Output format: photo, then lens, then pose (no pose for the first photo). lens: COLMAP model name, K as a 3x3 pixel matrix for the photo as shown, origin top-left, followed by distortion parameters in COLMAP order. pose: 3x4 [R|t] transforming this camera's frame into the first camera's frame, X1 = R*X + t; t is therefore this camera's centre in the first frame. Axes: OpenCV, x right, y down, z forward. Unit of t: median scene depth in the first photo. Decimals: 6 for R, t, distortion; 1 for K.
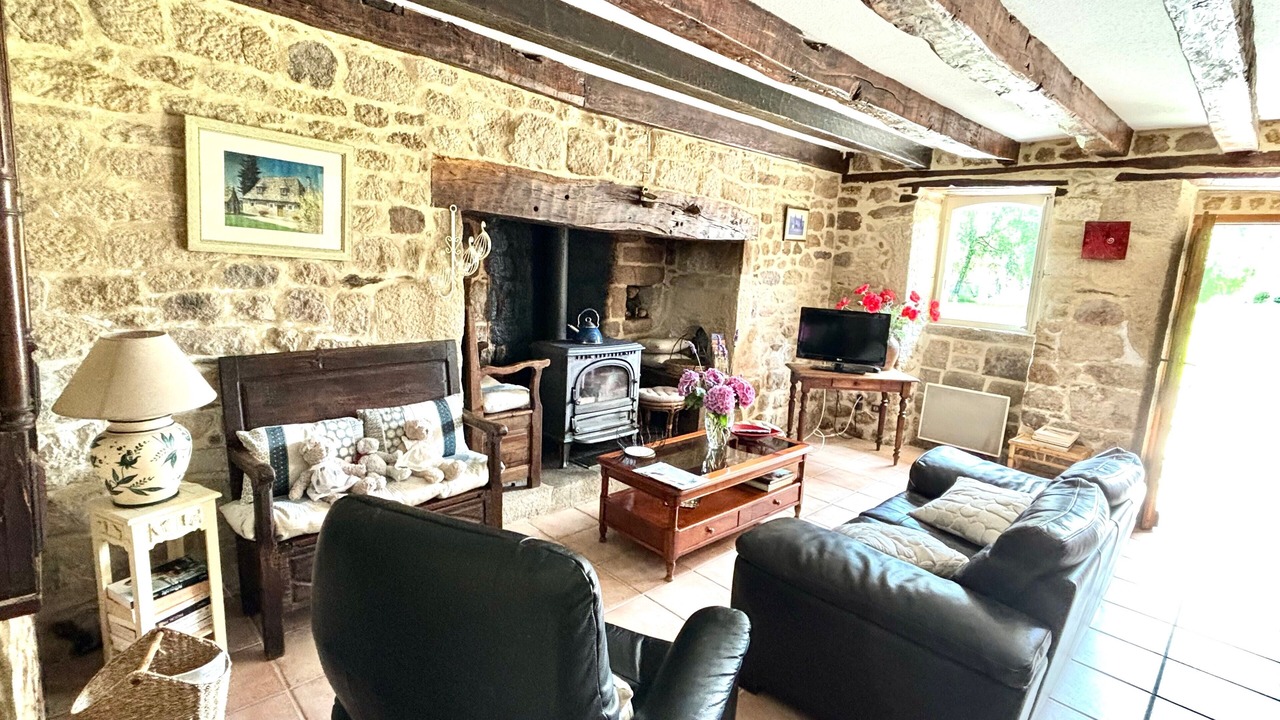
lens RADIAL K [[615.4, 0, 641.0], [0, 615.4, 356.0], [0, 0, 1]] dist [-0.015050, -0.000134]
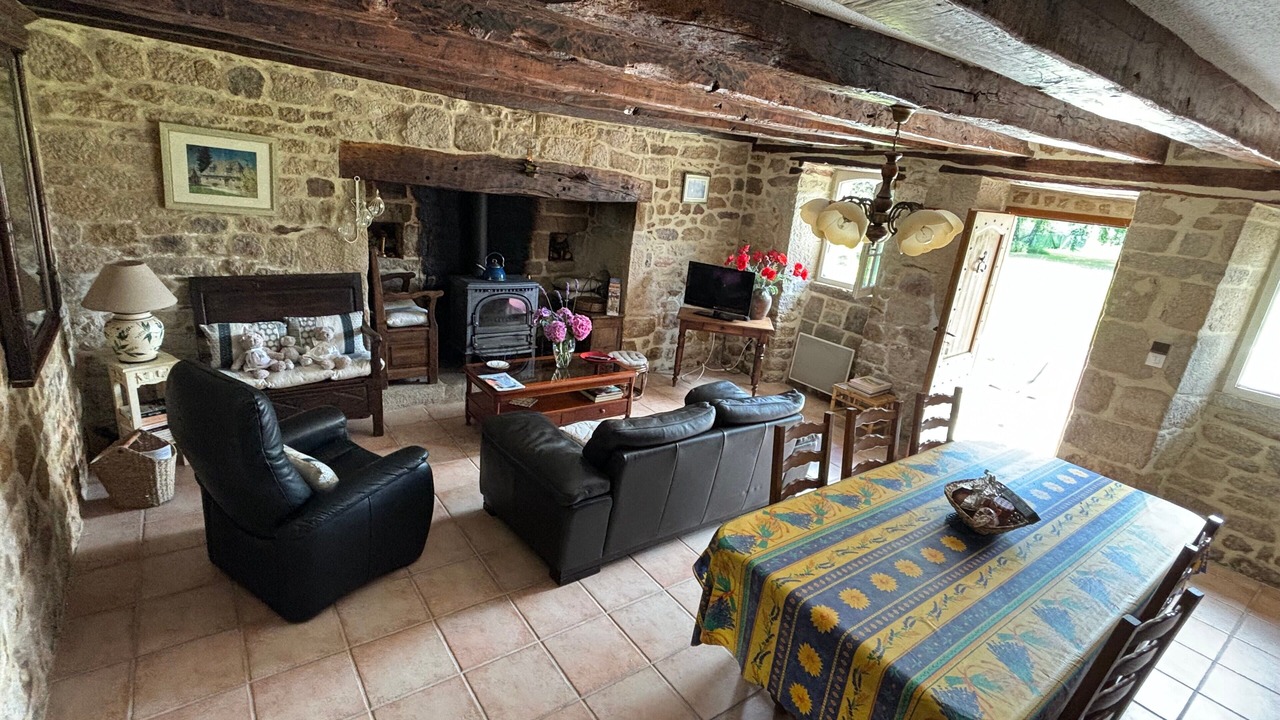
lens RADIAL K [[615.4, 0, 637.7], [0, 615.4, 360.0], [0, 0, 1]] dist [-0.015050, -0.000134]
pose [[0.990636, 0.086561, -0.105581, 0.477941], [-0.072775, 0.989090, 0.128083, -0.053825], [0.115516, -0.119200, 0.986127, -0.330900]]
